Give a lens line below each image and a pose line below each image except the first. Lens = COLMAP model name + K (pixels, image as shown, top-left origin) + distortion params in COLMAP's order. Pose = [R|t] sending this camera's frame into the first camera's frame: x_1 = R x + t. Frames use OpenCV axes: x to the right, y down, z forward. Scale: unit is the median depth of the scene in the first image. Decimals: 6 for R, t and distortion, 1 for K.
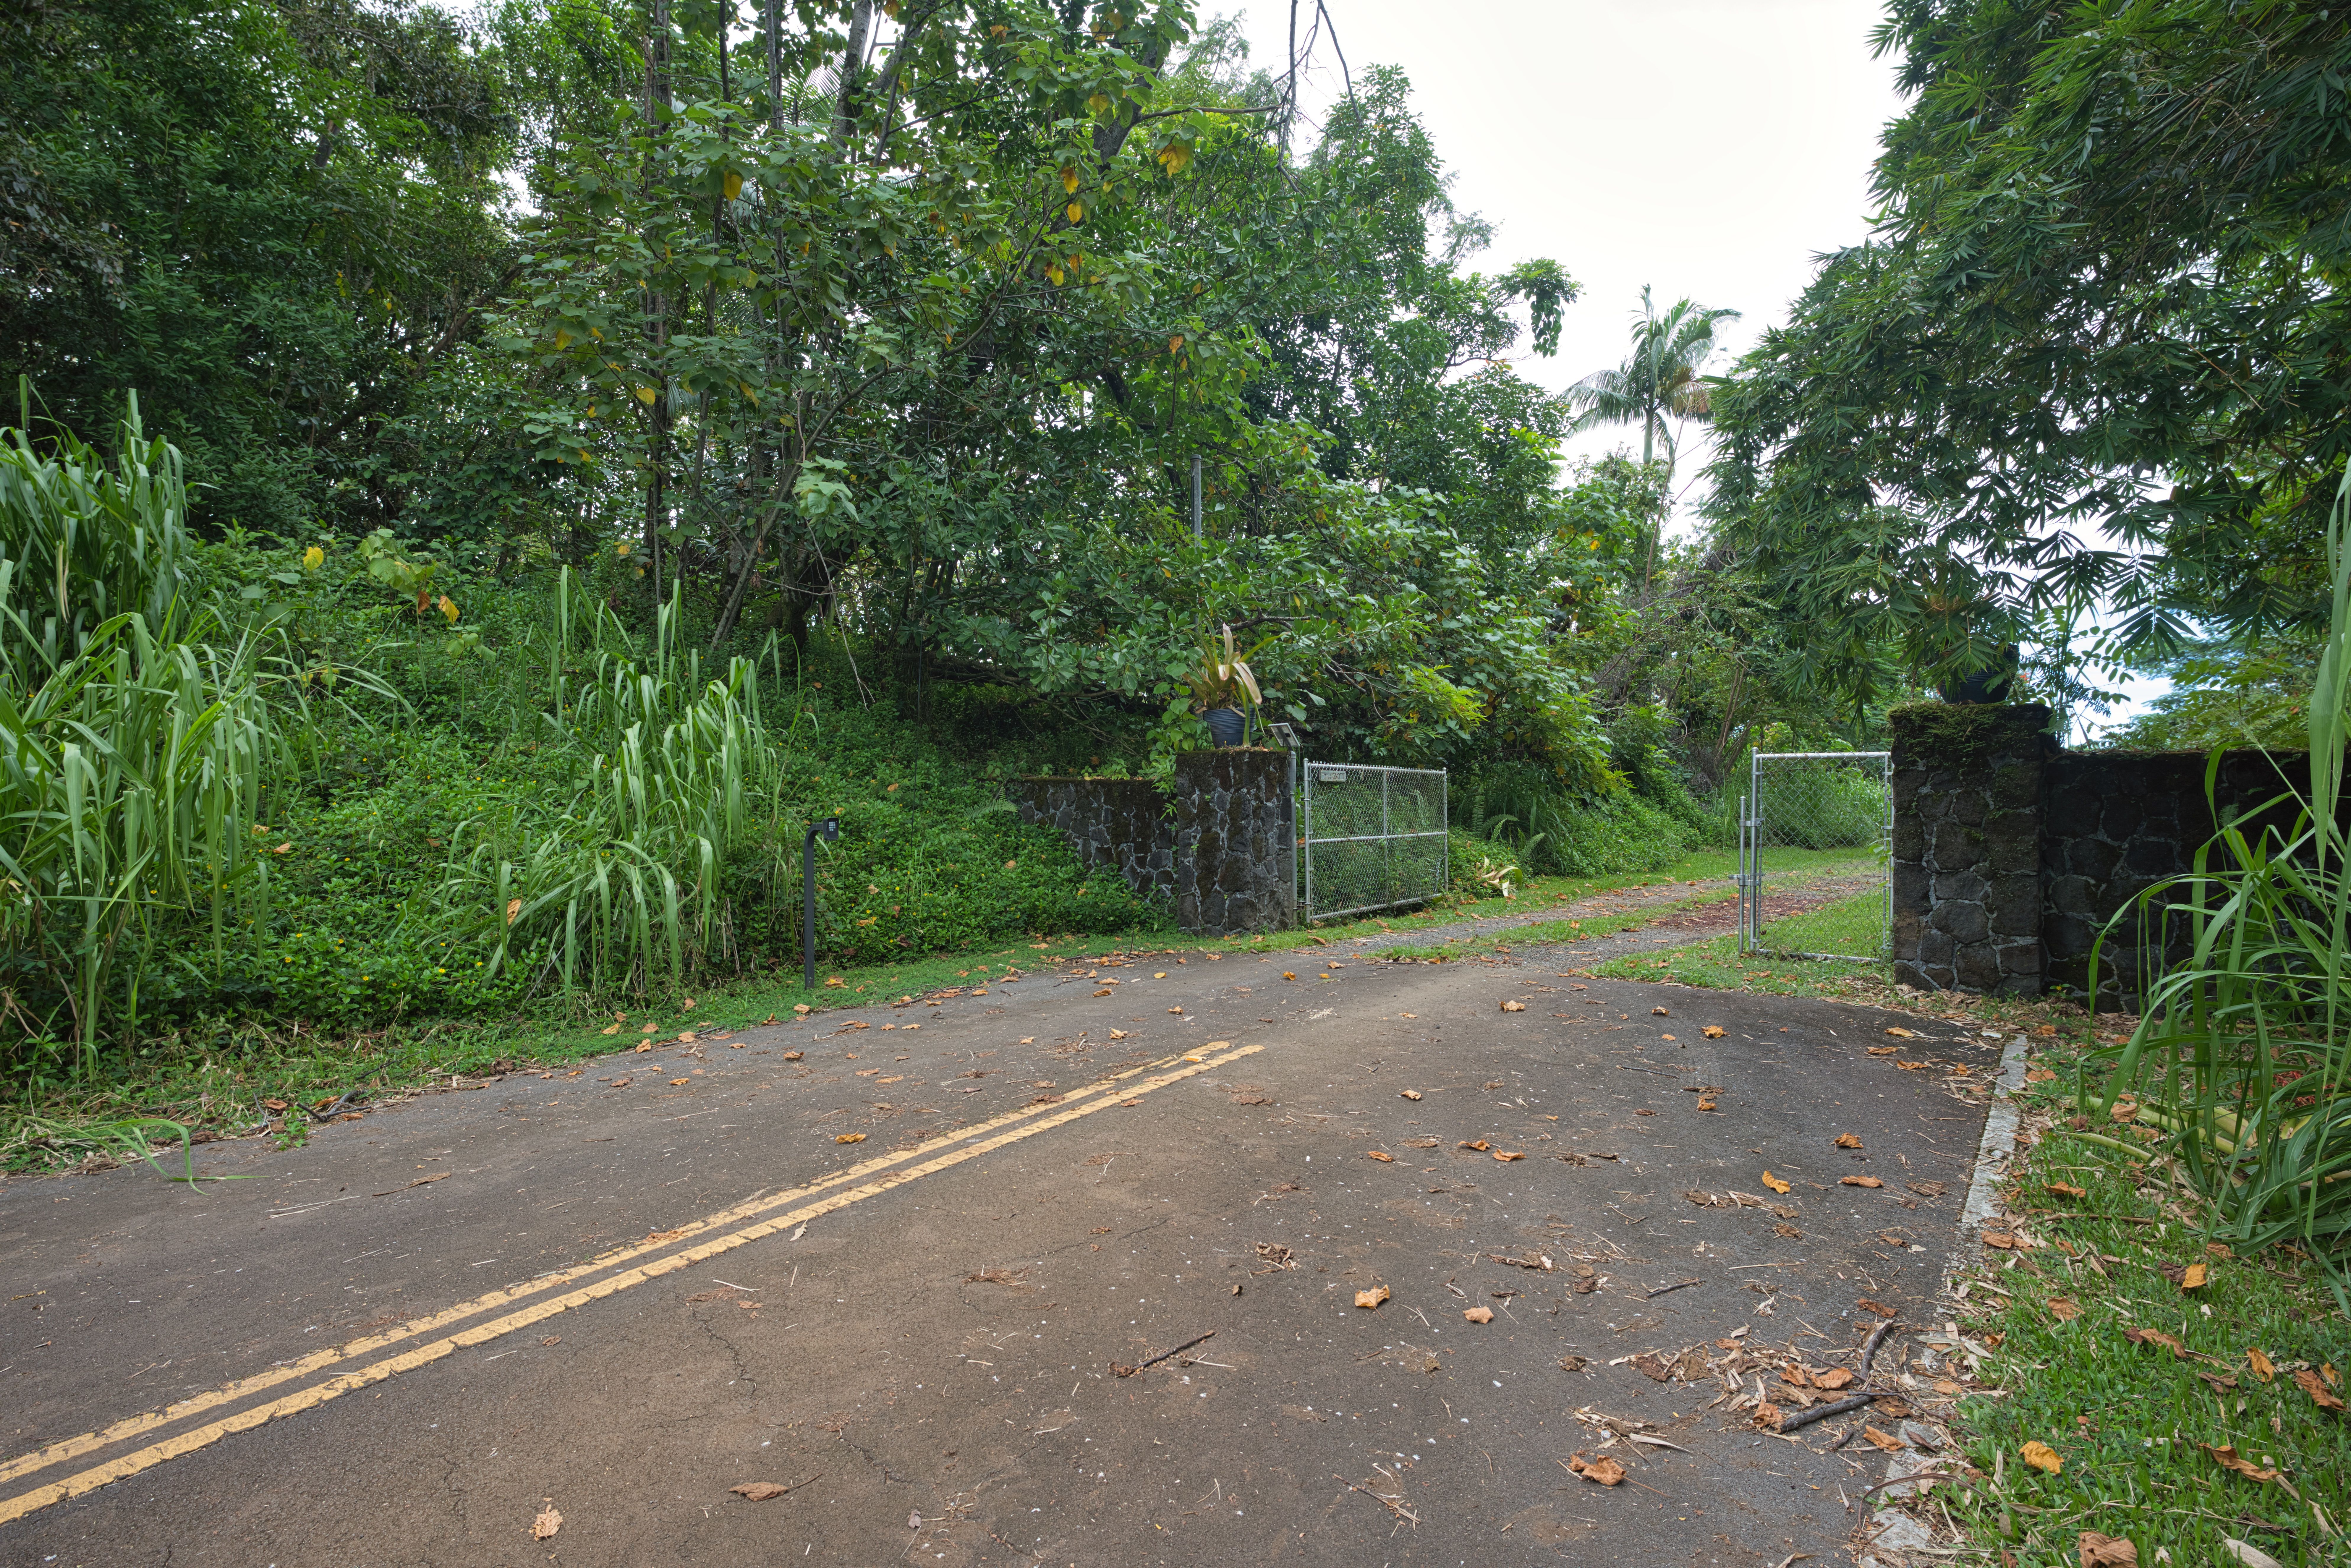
lens RADIAL K [[1178.6, 0, 1166.7], [0, 1178.6, 794.6], [0, 0, 1]] dist [-0.017989, -0.001146]
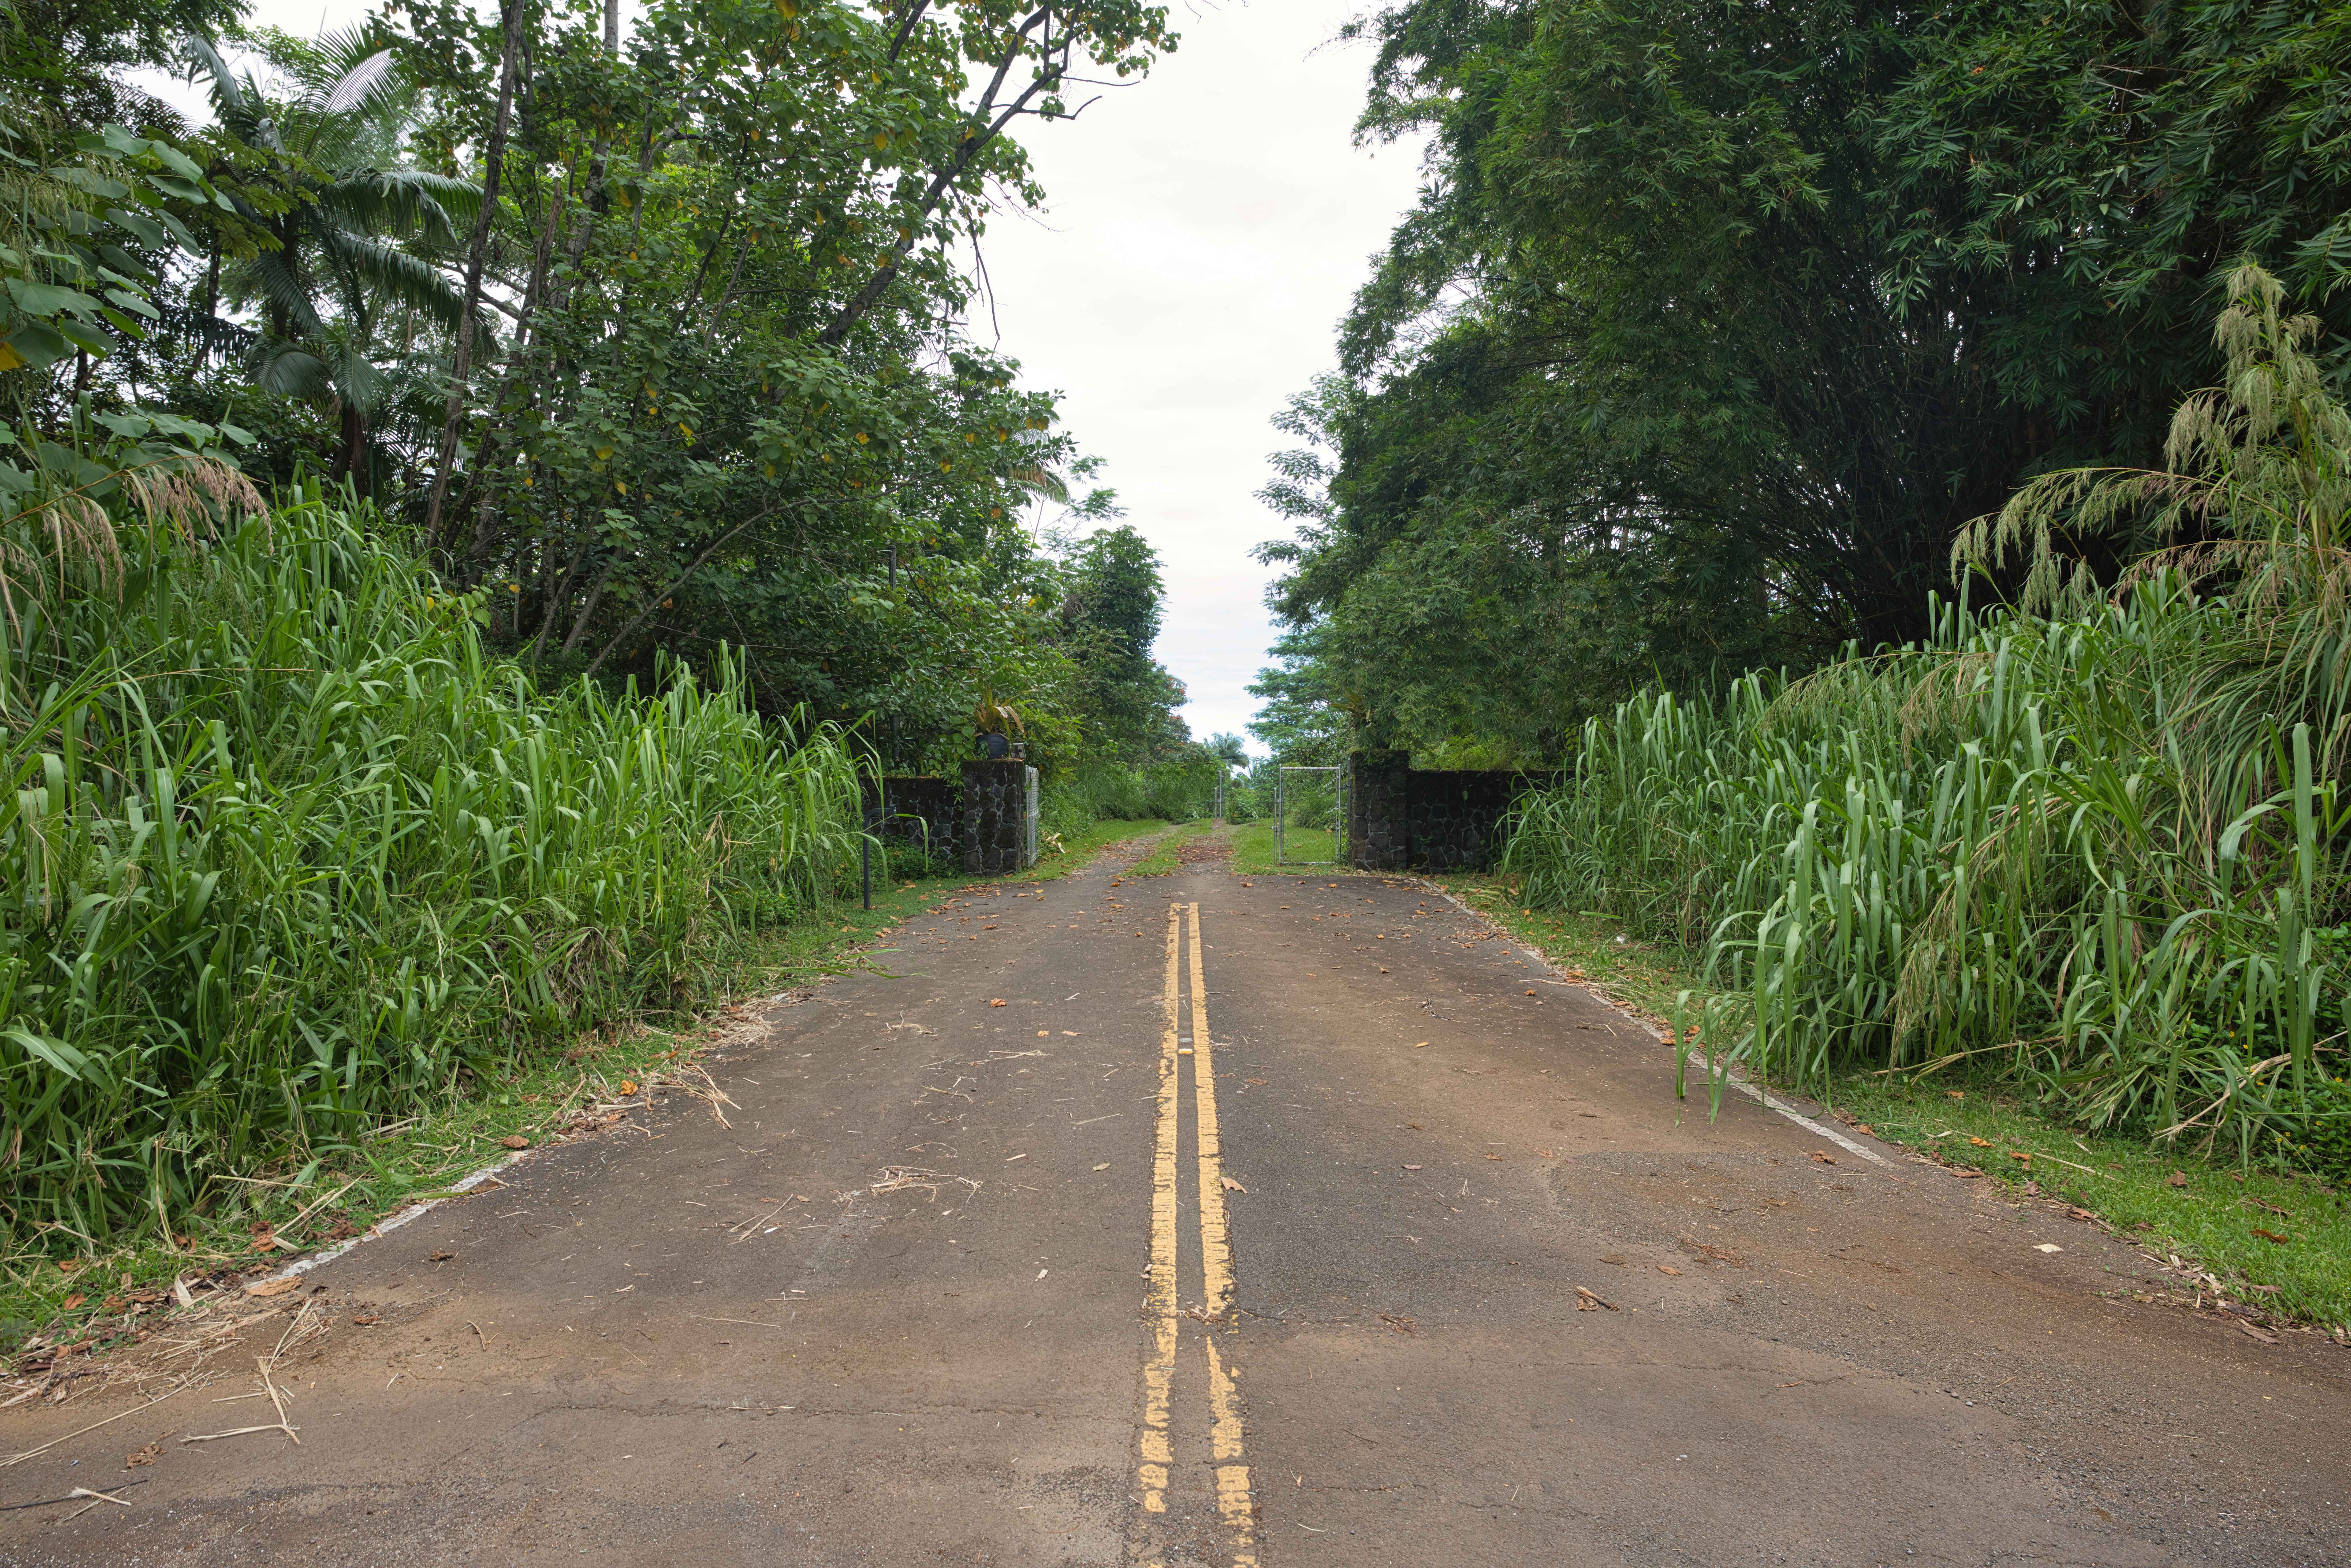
lens RADIAL K [[1199.8, 0, 1169.0], [0, 1199.8, 794.1], [0, 0, 1]] dist [-0.000770, -0.000079]
pose [[0.785916, -0.008073, 0.618281, -0.562111], [-0.000460, 0.999907, 0.013642, -0.010153], [-0.618334, -0.011006, 0.785839, -0.316964]]
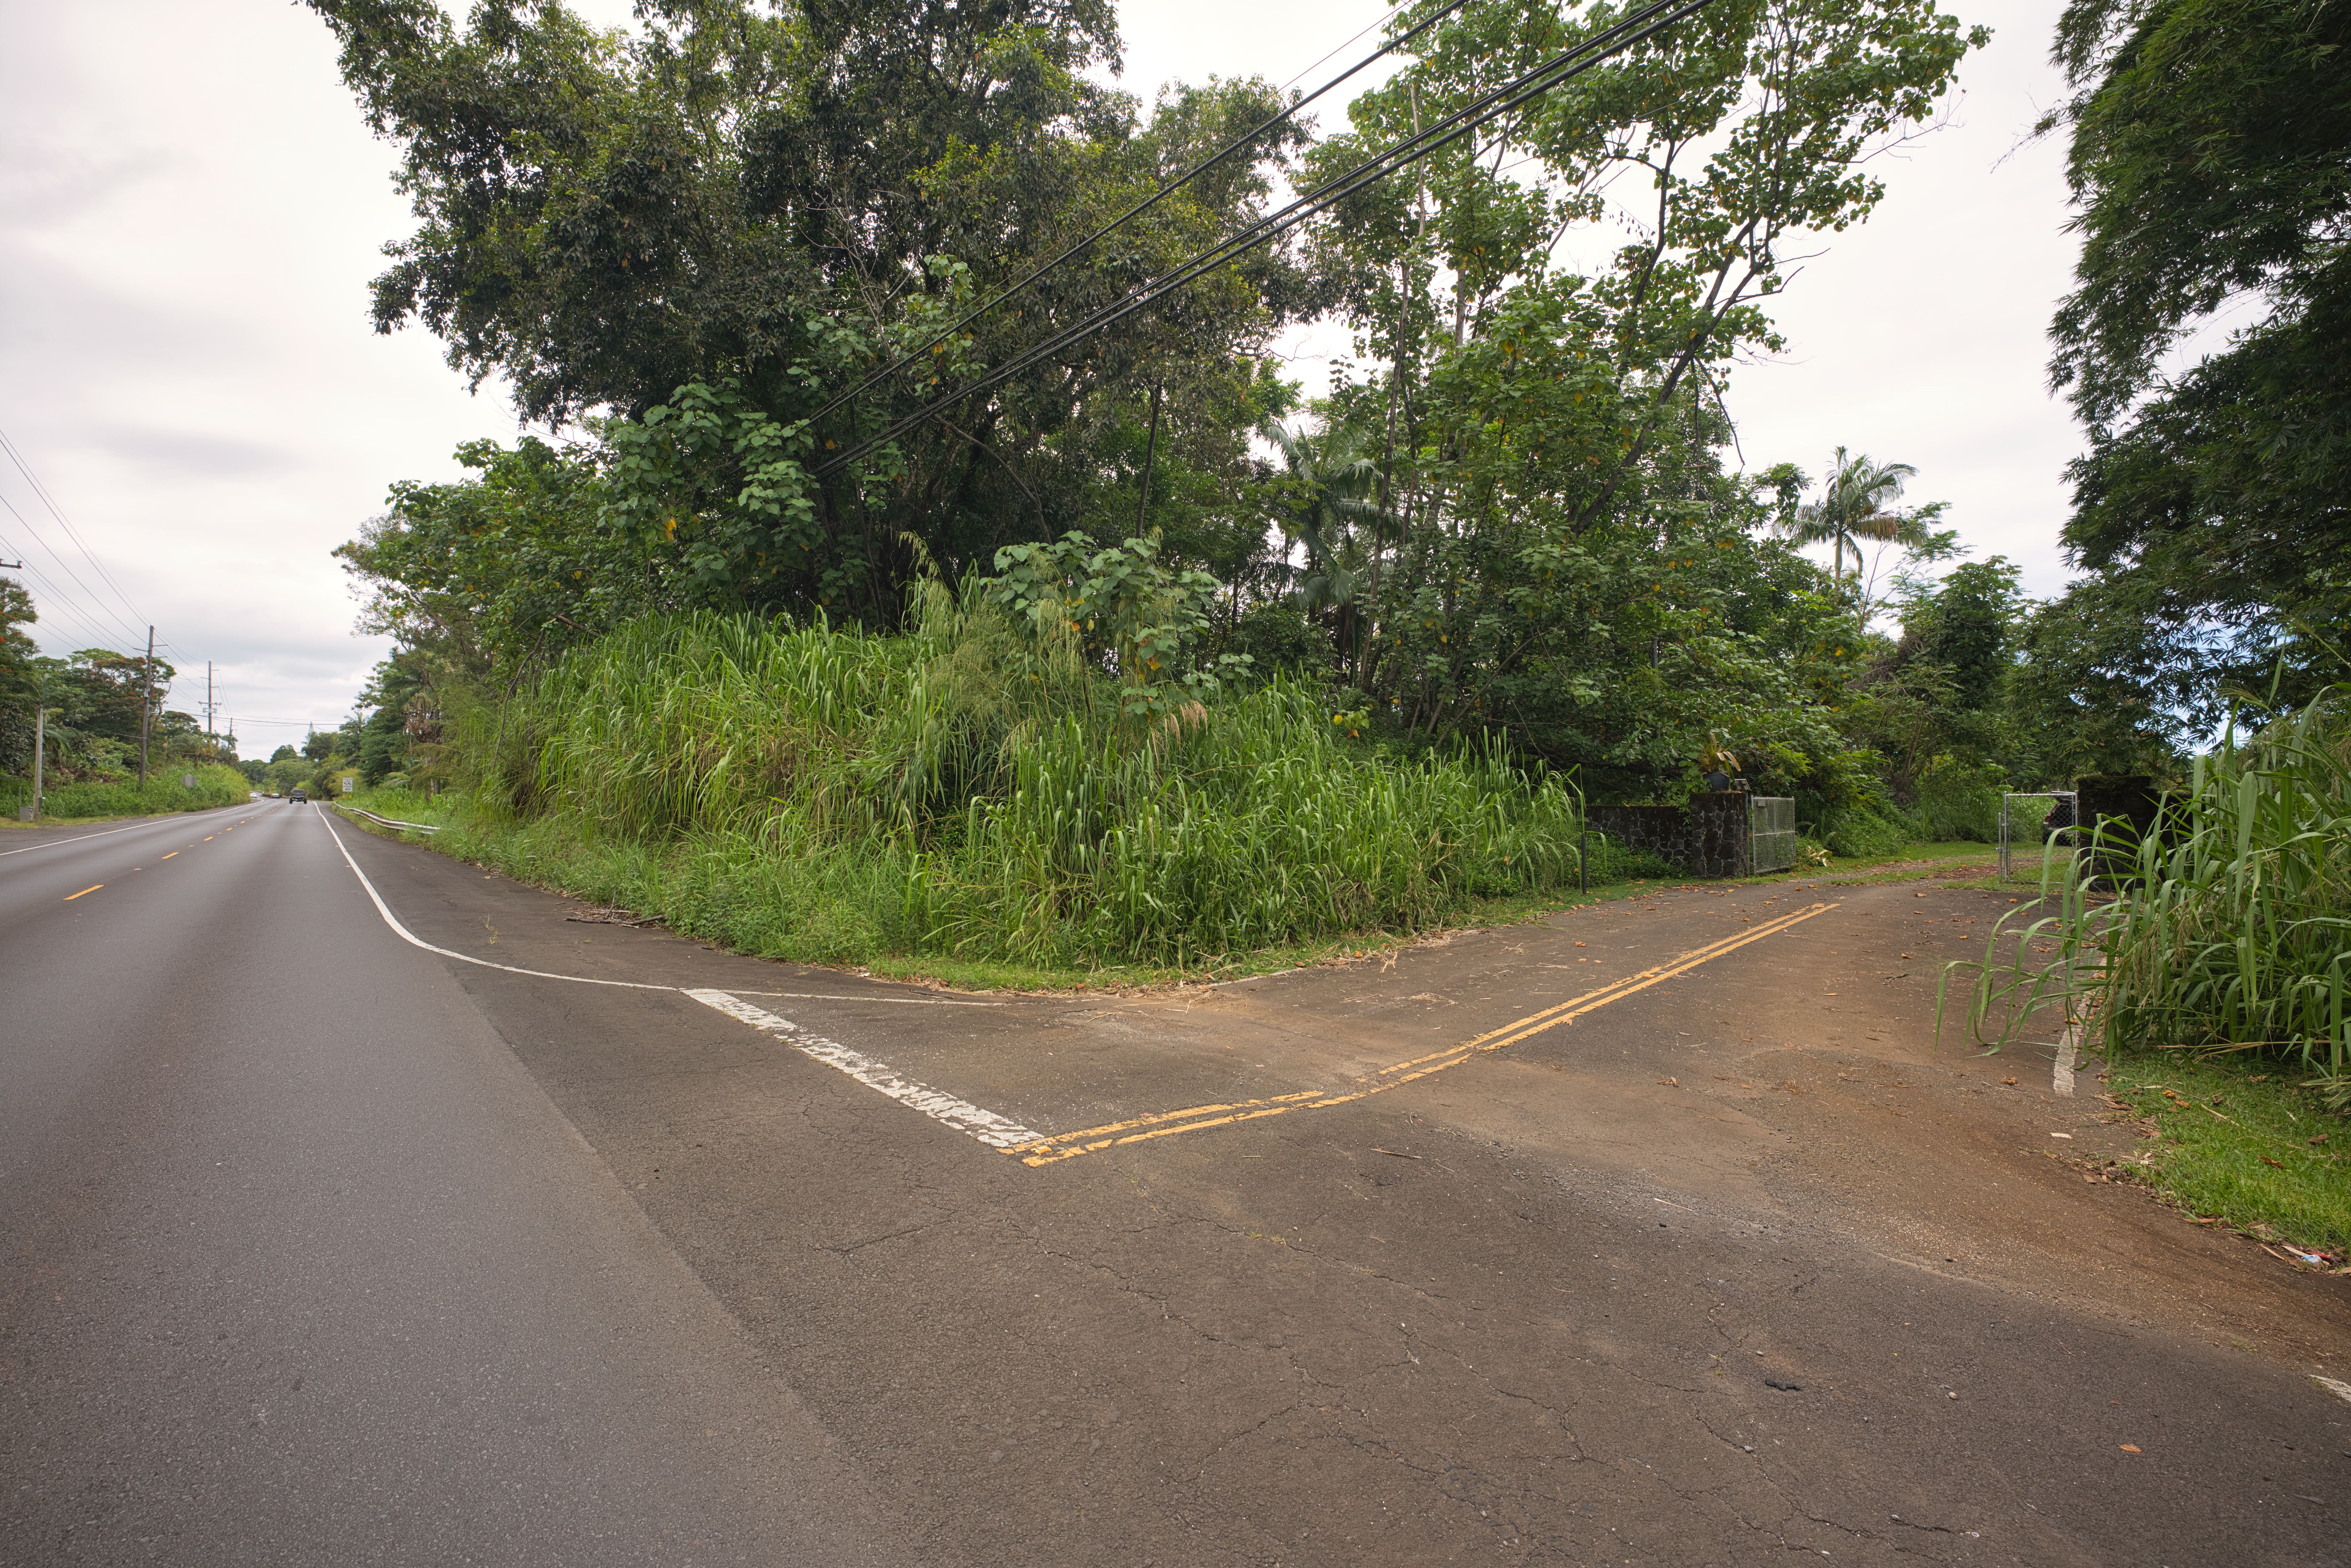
lens RADIAL K [[960.0, 0, 1169.7], [0, 960.0, 786.8], [0, 0, 1]] dist [-0.012934, 0.000091]
pose [[0.984642, -0.011271, -0.174221, -0.454078], [0.007891, 0.999767, -0.020084, -0.015238], [0.174407, 0.018401, 0.984502, -0.641790]]
